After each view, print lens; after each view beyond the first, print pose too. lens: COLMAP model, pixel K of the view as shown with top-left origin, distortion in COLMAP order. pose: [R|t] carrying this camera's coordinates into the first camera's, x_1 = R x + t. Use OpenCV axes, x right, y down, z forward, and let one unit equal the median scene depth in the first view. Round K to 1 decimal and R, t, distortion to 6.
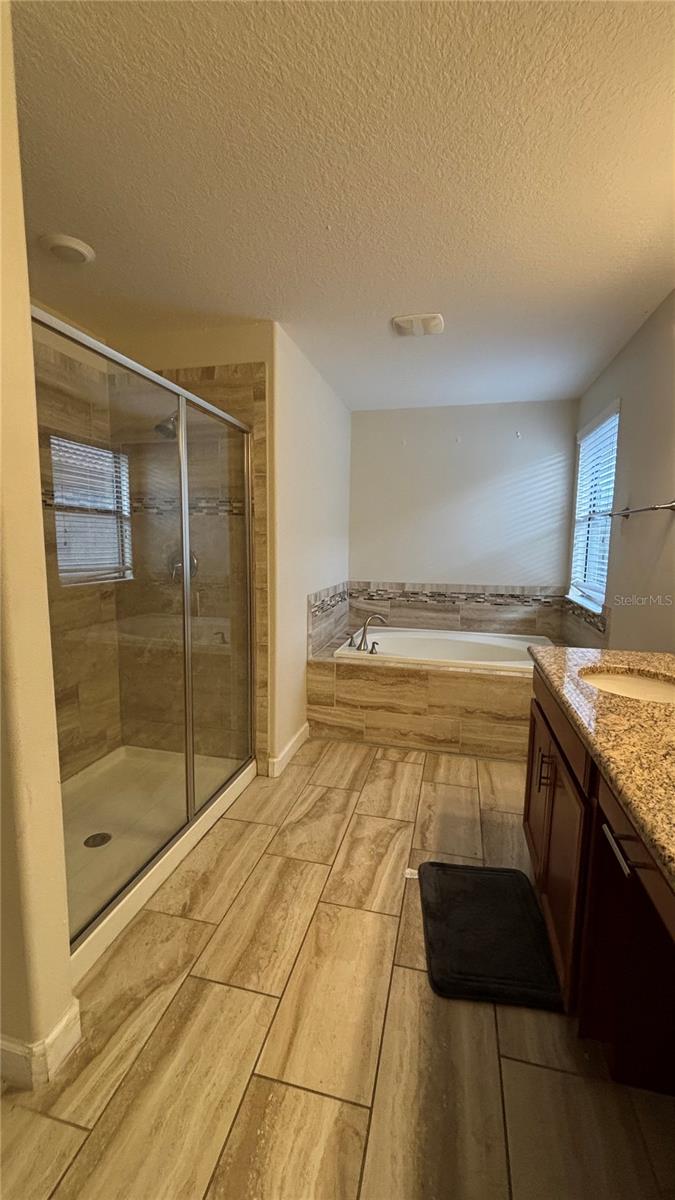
lens RADIAL K [[487.0, 0, 336.5], [0, 487.0, 590.4], [0, 0, 1]] dist [-0.000721, -0.000901]
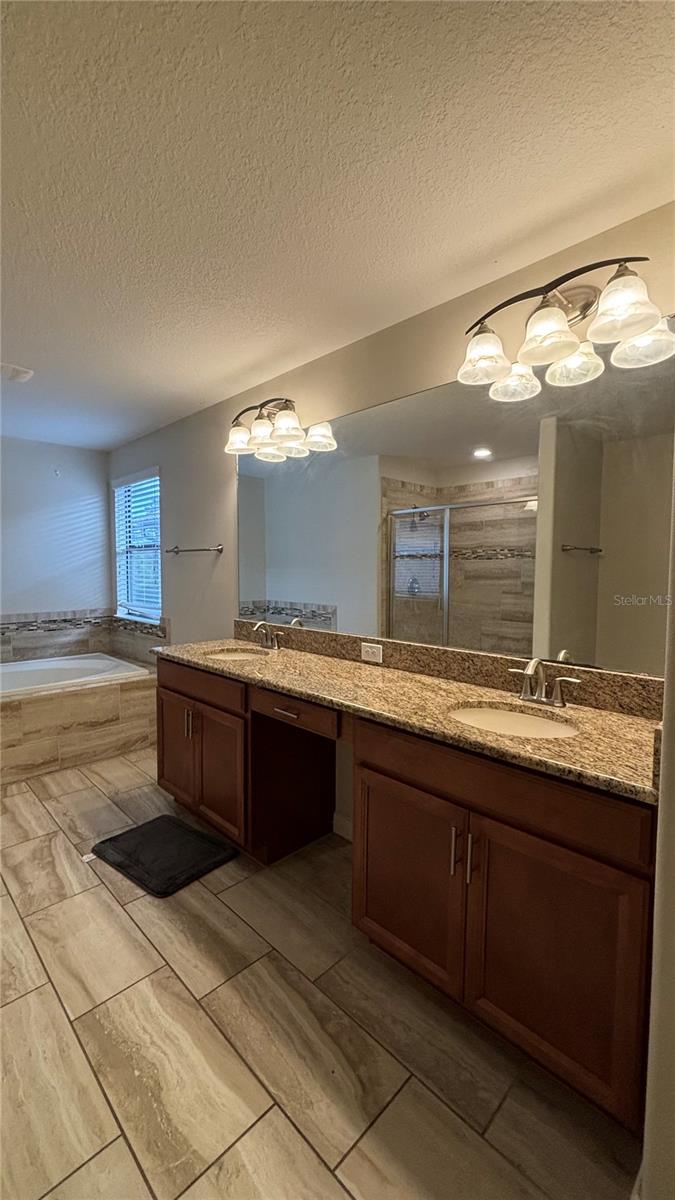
lens RADIAL K [[483.5, 0, 337.5], [0, 483.5, 600.0], [0, 0, 1]] dist [-0.001542, -0.000312]
pose [[0.522370, -0.067406, 0.850050, -0.314678], [0.093217, 0.995410, 0.021649, -0.001603], [-0.847608, 0.067931, 0.526256, -0.103006]]
